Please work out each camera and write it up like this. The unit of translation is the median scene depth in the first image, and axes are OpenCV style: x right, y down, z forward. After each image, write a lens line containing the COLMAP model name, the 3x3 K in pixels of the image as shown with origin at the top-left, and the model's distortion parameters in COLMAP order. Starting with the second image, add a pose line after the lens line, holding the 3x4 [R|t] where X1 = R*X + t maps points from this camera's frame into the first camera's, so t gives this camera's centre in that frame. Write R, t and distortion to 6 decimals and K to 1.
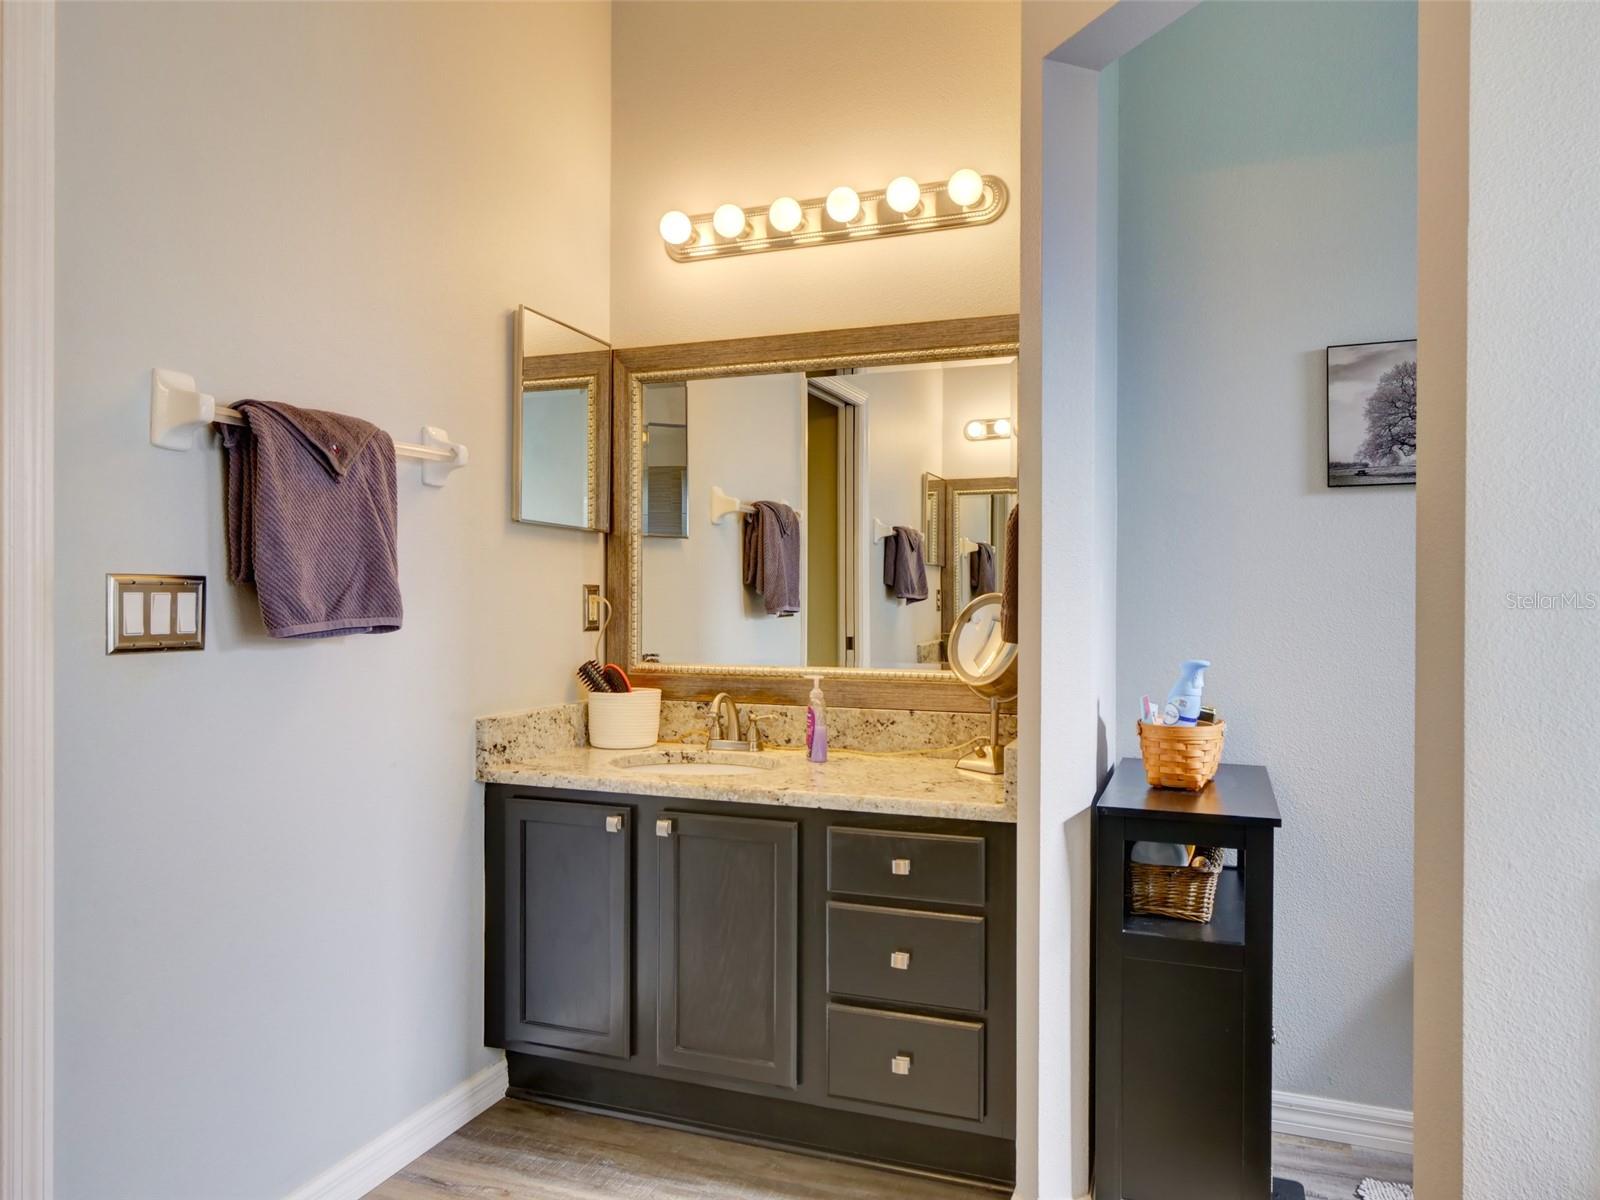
lens RADIAL K [[1098.0, 0, 801.4], [0, 1098.0, 602.5], [0, 0, 1]] dist [-0.010368, -0.003402]
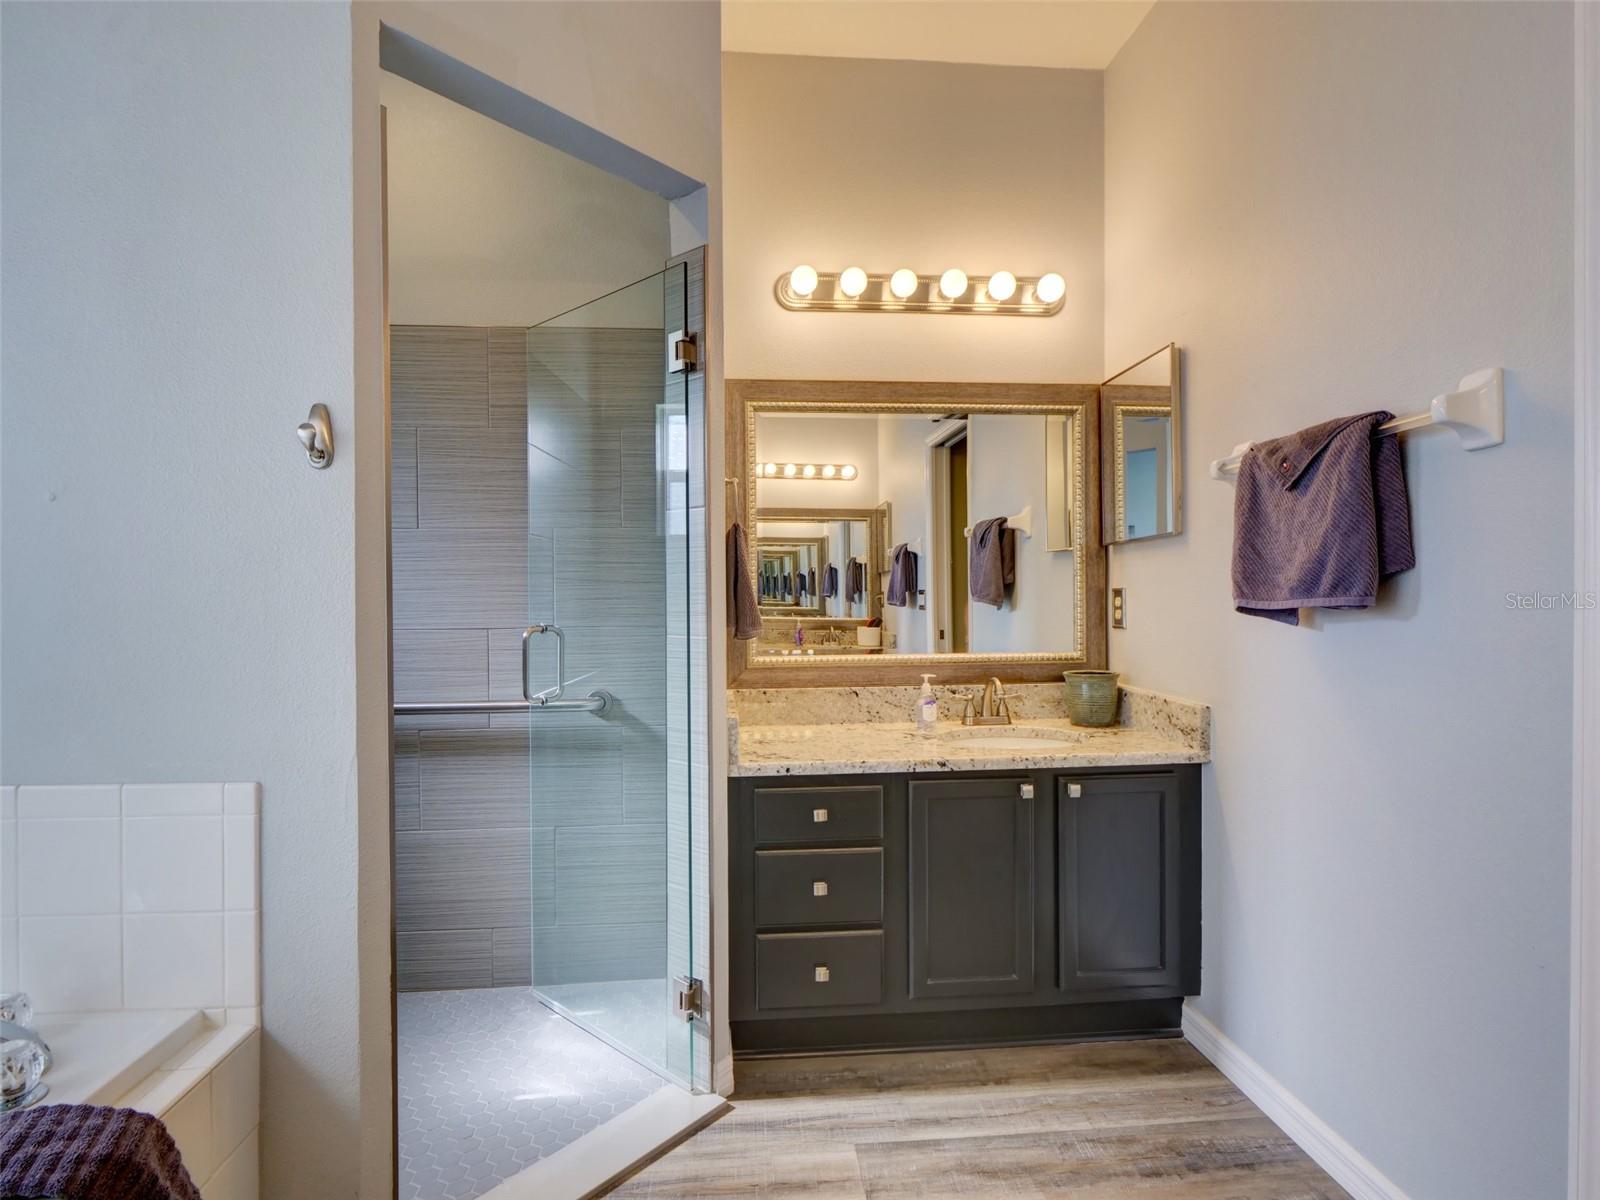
lens RADIAL K [[861.0, 0, 798.7], [0, 861.0, 601.7], [0, 0, 1]] dist [-0.008788, -0.000018]
pose [[0.908551, -0.007054, 0.417713, -0.596778], [0.008698, 0.999960, -0.002031, 0.000522], [-0.417682, 0.005478, 0.908577, 0.210665]]
